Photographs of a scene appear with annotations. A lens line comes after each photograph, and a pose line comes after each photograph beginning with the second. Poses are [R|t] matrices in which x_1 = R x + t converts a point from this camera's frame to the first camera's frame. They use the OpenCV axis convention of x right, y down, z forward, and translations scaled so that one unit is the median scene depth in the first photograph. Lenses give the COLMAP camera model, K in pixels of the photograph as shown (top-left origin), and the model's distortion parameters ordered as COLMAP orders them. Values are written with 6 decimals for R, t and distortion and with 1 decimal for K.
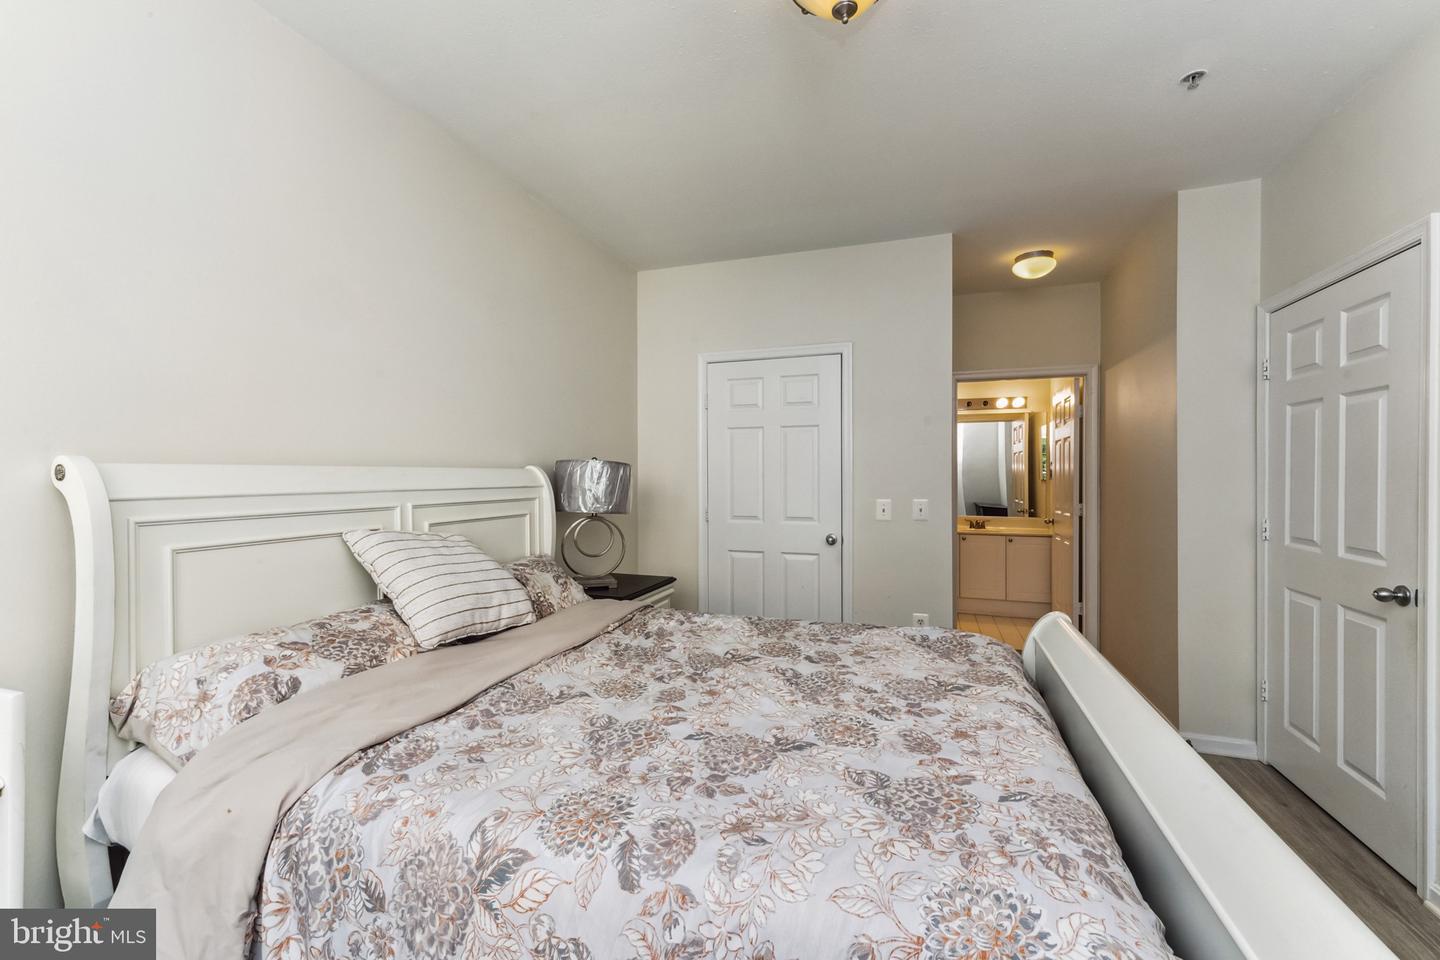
lens RADIAL K [[583.1, 0, 716.2], [0, 583.1, 481.3], [0, 0, 1]] dist [0.008280, -0.000159]
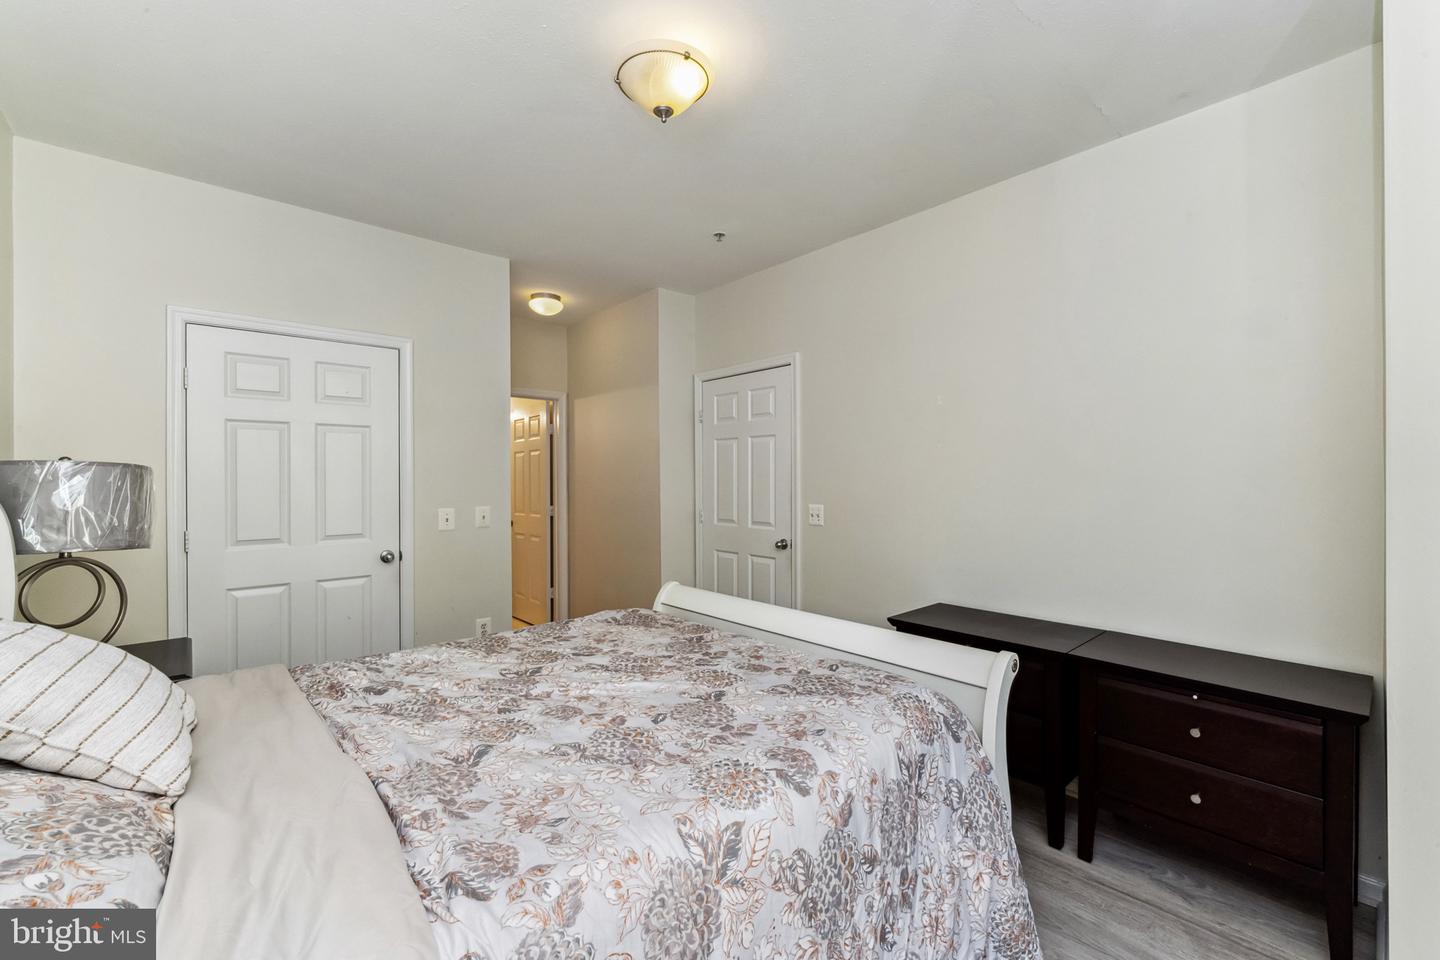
lens RADIAL K [[600.0, 0, 714.7], [0, 600.0, 479.7], [0, 0, 1]] dist [0.000139, 0.000027]
pose [[0.494350, -0.001873, 0.869261, -0.799258], [0.013966, 0.999886, -0.005788, -0.010800], [-0.869151, 0.015001, 0.494319, 0.271716]]
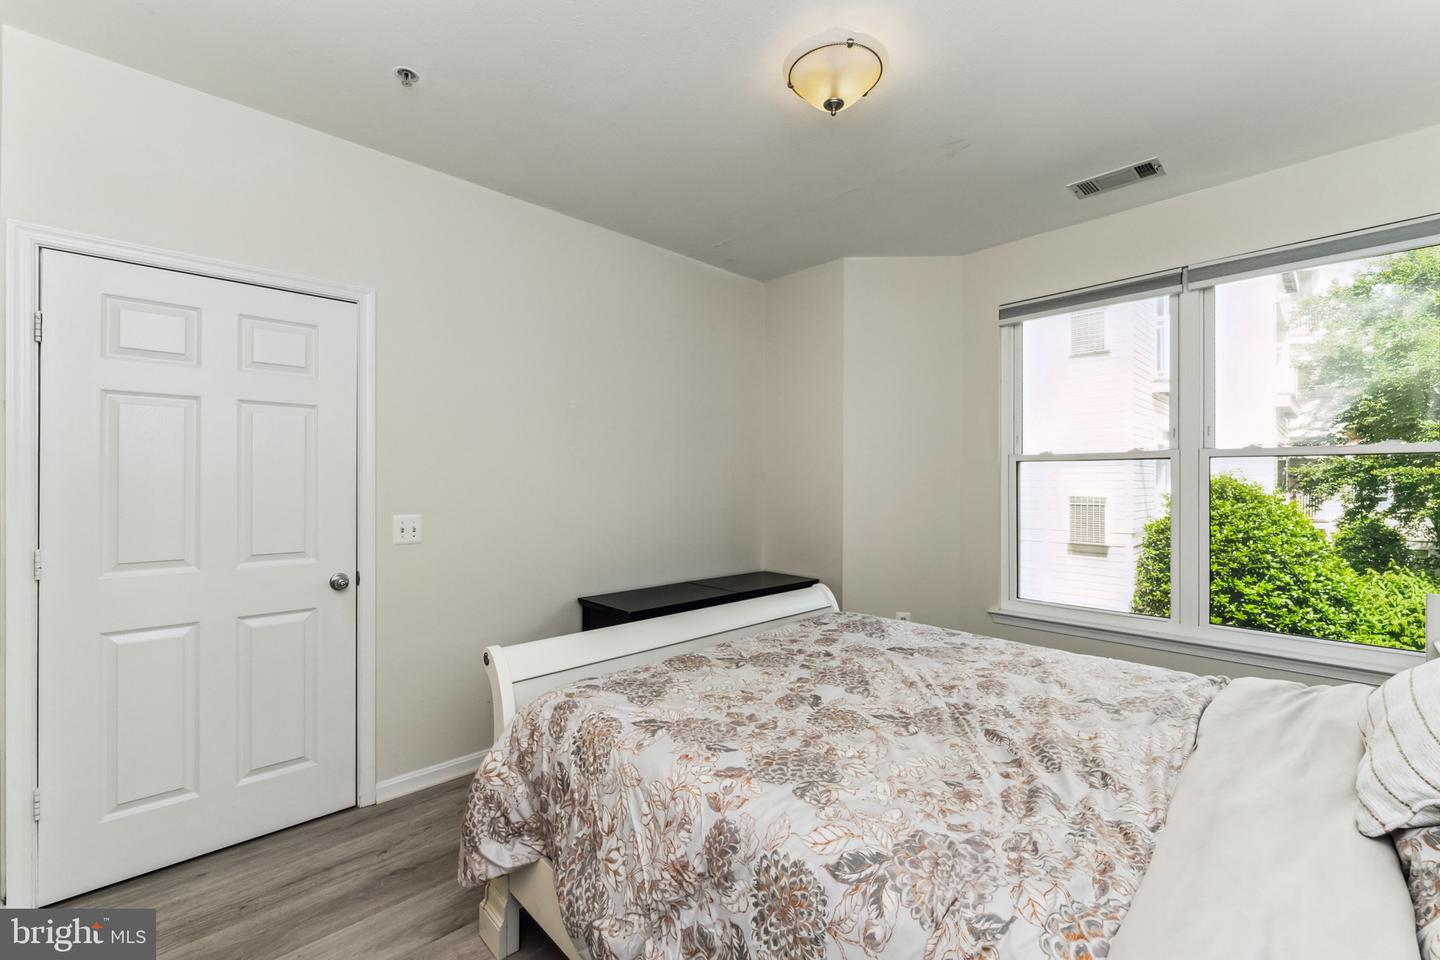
lens RADIAL K [[600.0, 0, 714.7], [0, 600.0, 479.7], [0, 0, 1]] dist [0.000139, 0.000027]
pose [[-0.894293, 0.002993, 0.447472, -0.114441], [0.004827, 0.999984, 0.002959, -0.022172], [-0.447456, 0.004806, -0.894293, 2.155956]]
